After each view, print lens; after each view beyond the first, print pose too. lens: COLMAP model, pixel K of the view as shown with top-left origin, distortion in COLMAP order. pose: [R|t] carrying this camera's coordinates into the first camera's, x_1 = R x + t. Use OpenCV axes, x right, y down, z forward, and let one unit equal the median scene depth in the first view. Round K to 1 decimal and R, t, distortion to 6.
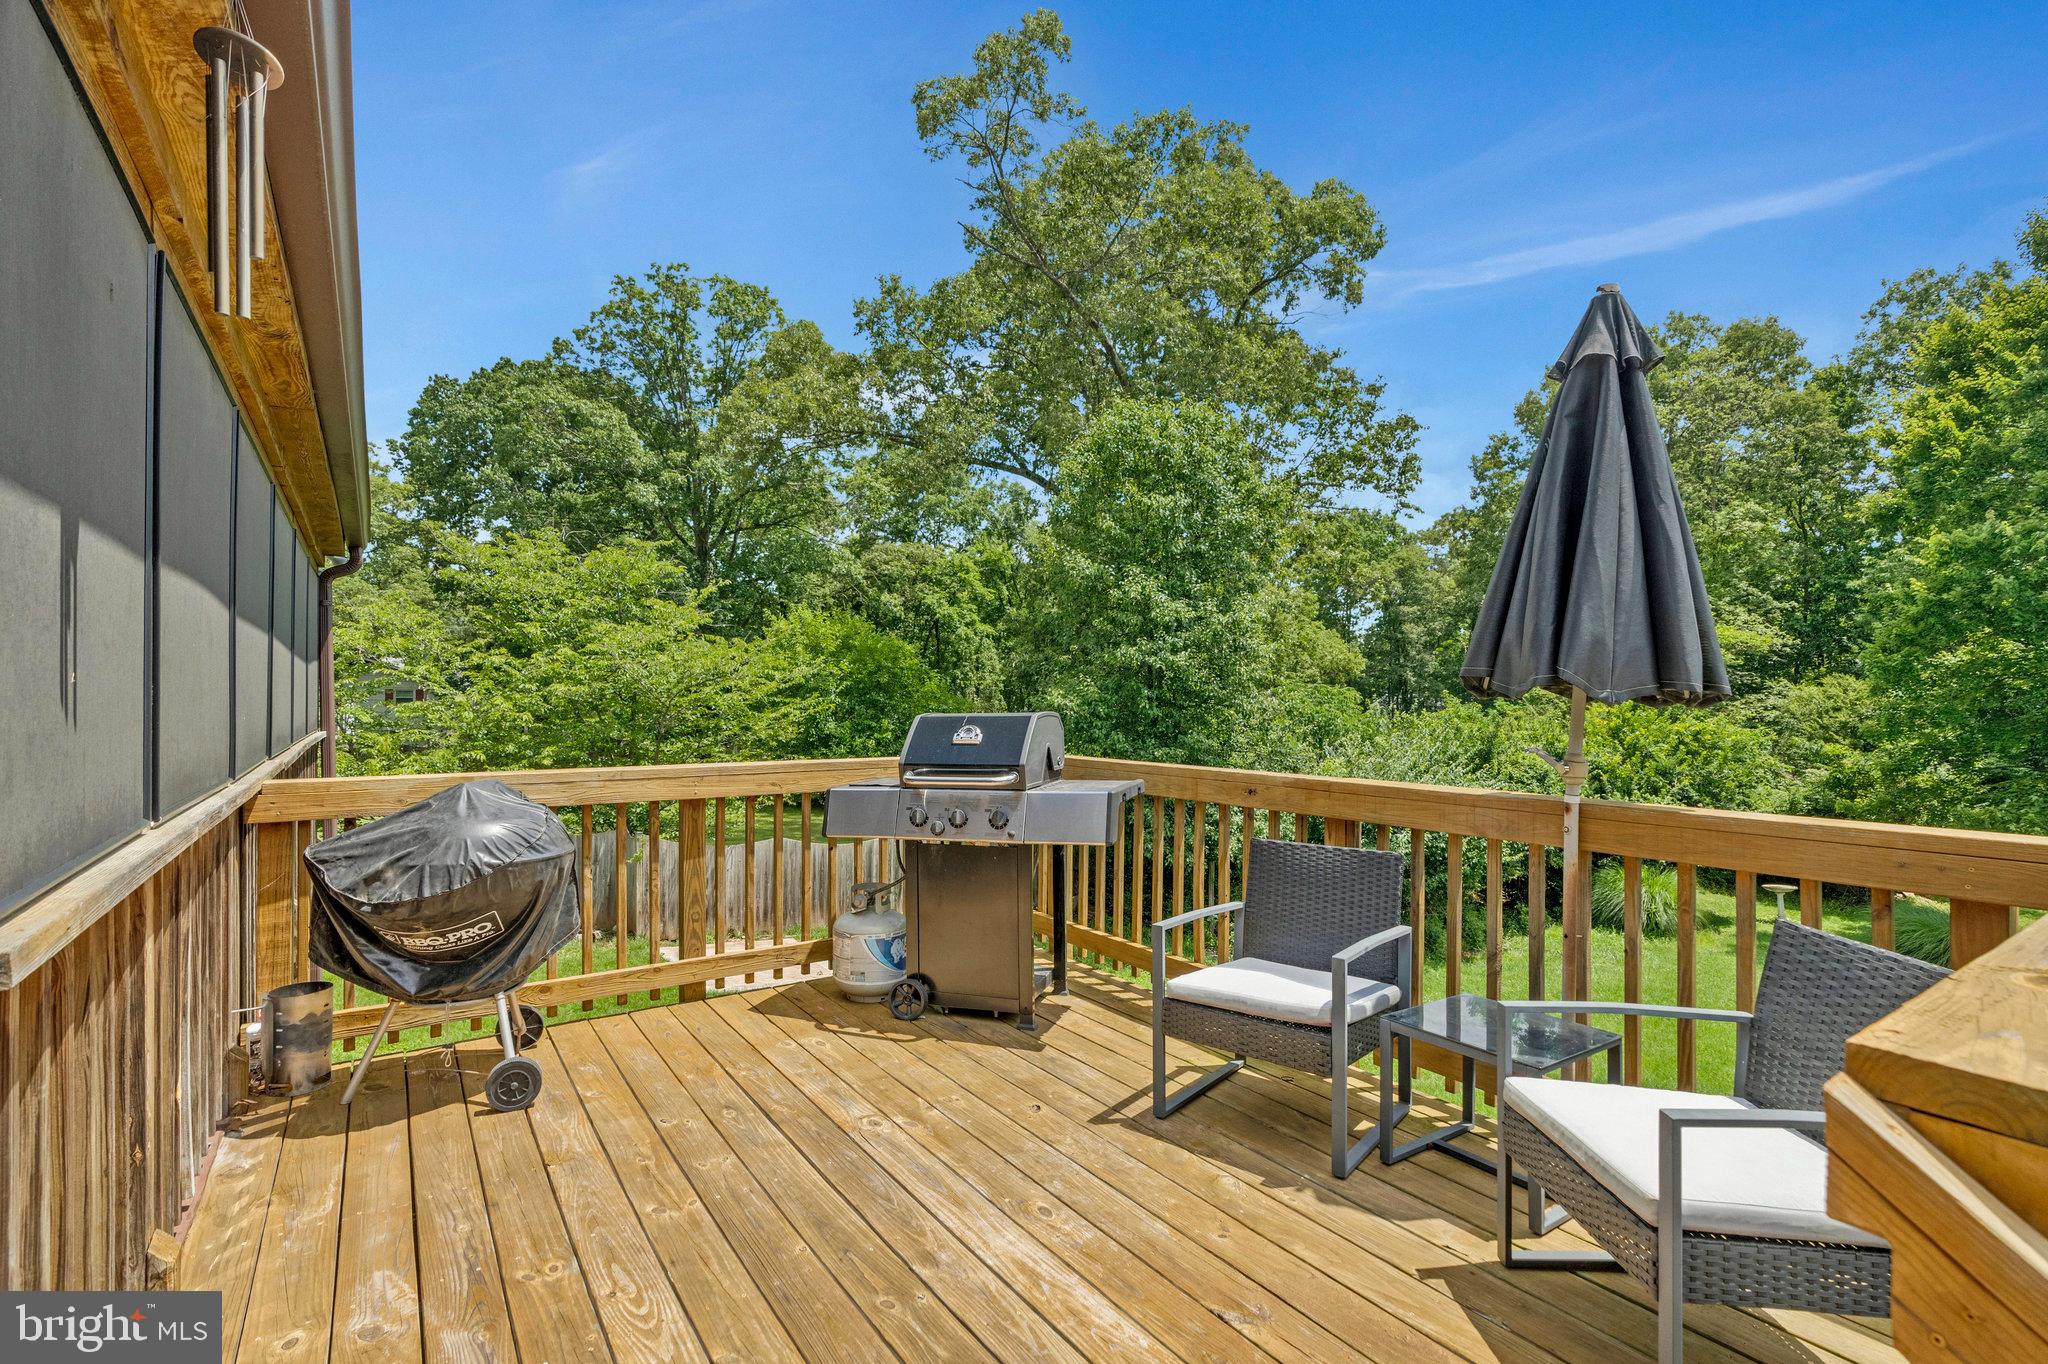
lens RADIAL K [[925.9, 0, 1024.0], [0, 925.9, 682.0], [0, 0, 1]] dist [0.001784, 0.000141]
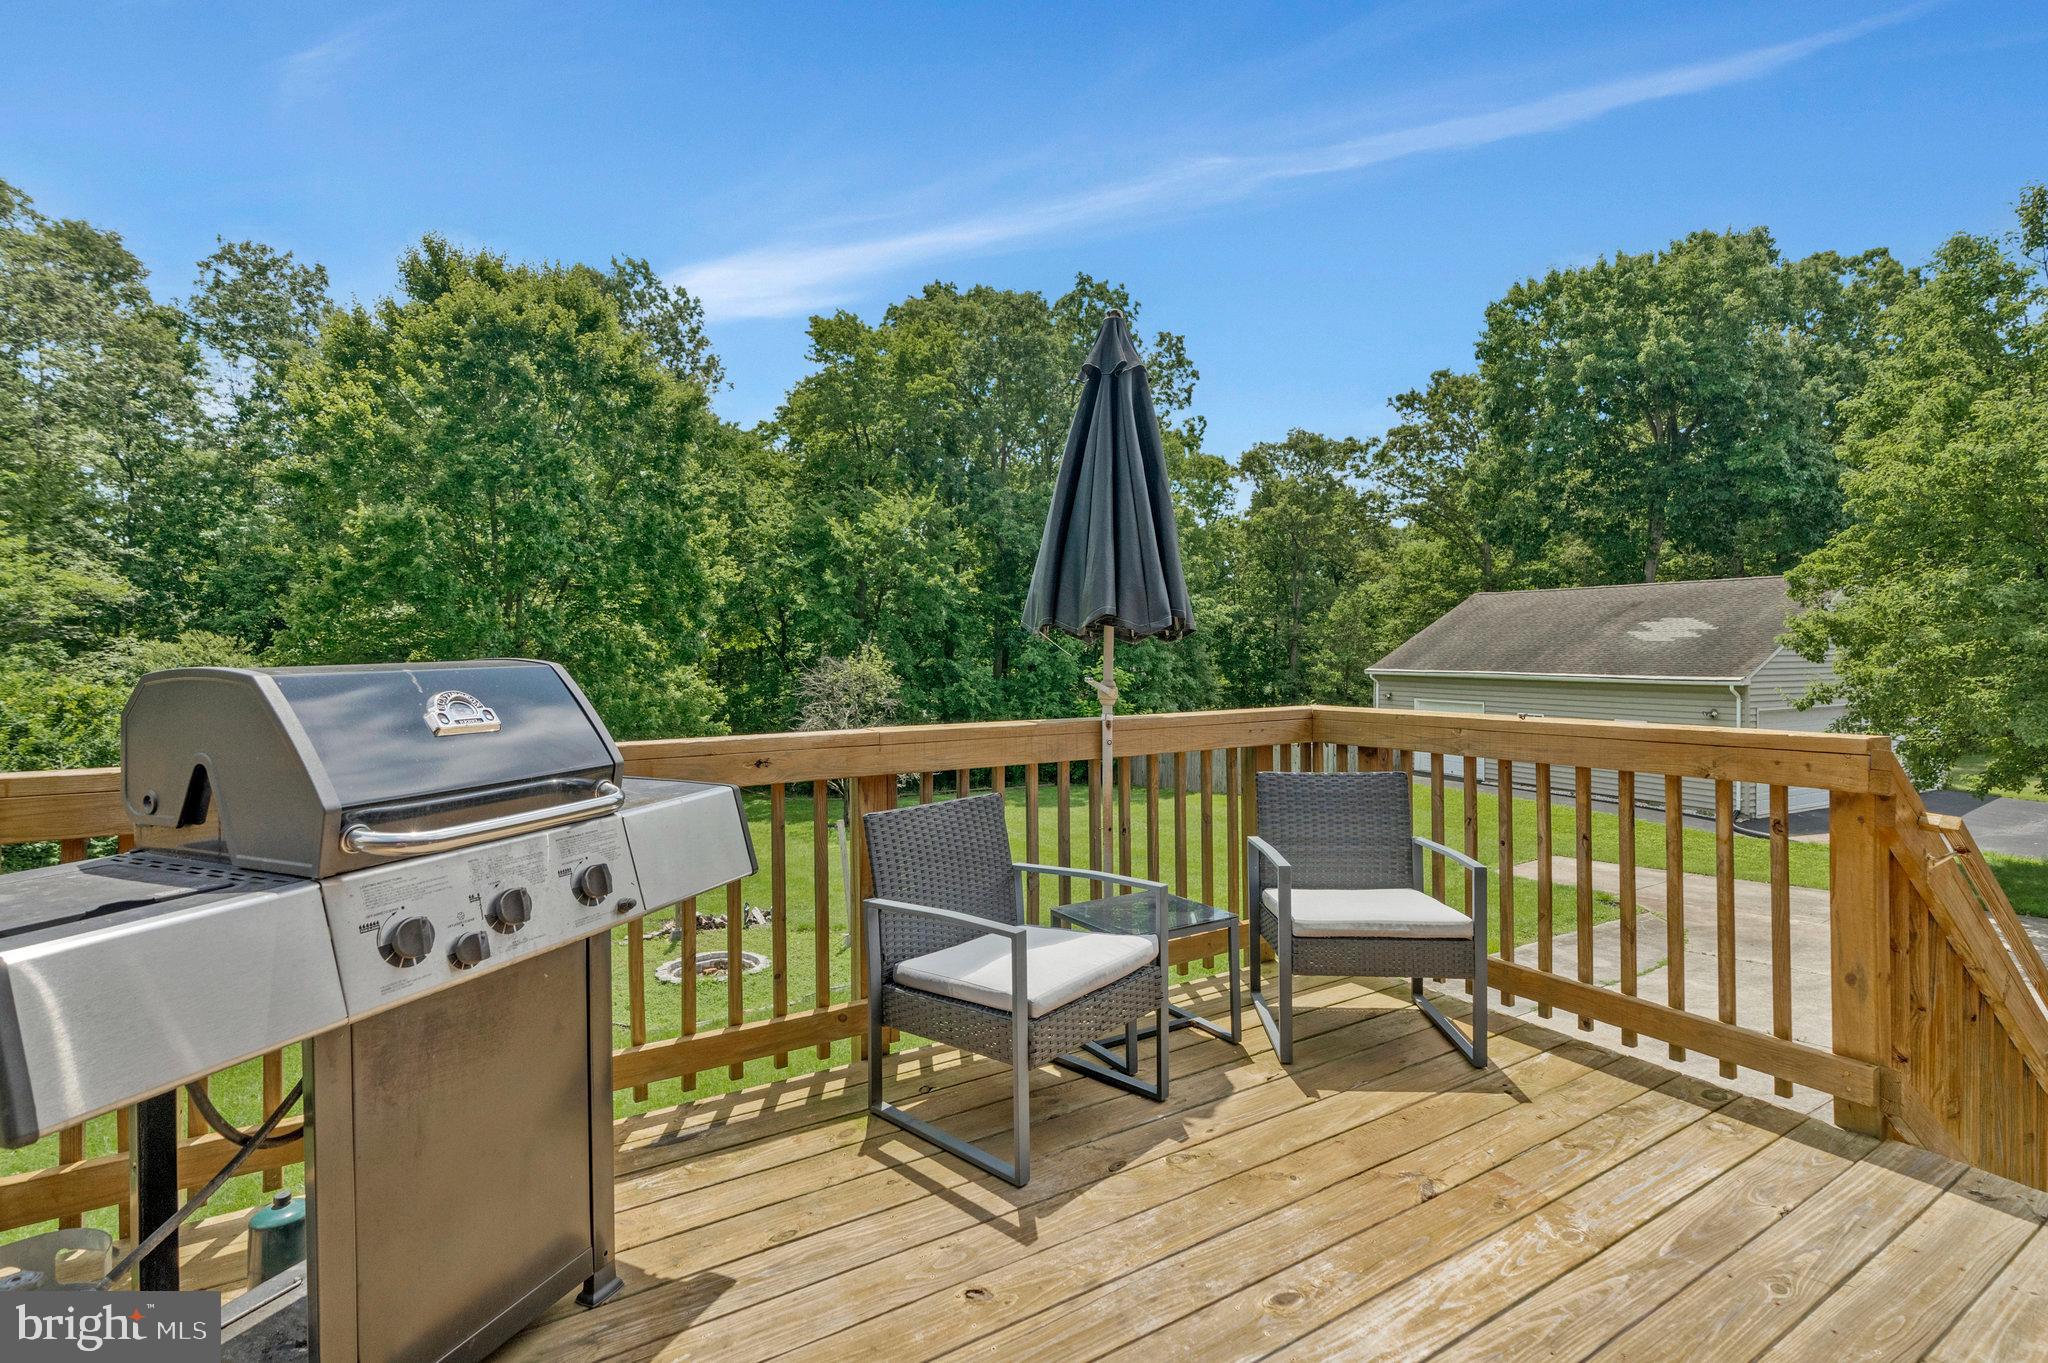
lens RADIAL K [[925.9, 0, 1024.0], [0, 925.9, 681.5], [0, 0, 1]] dist [0.001784, 0.000141]
pose [[0.065932, -0.031613, 0.997323, -0.152164], [-0.013146, 0.999384, 0.032547, 0.006529], [-0.997738, -0.015257, 0.065476, 0.238656]]
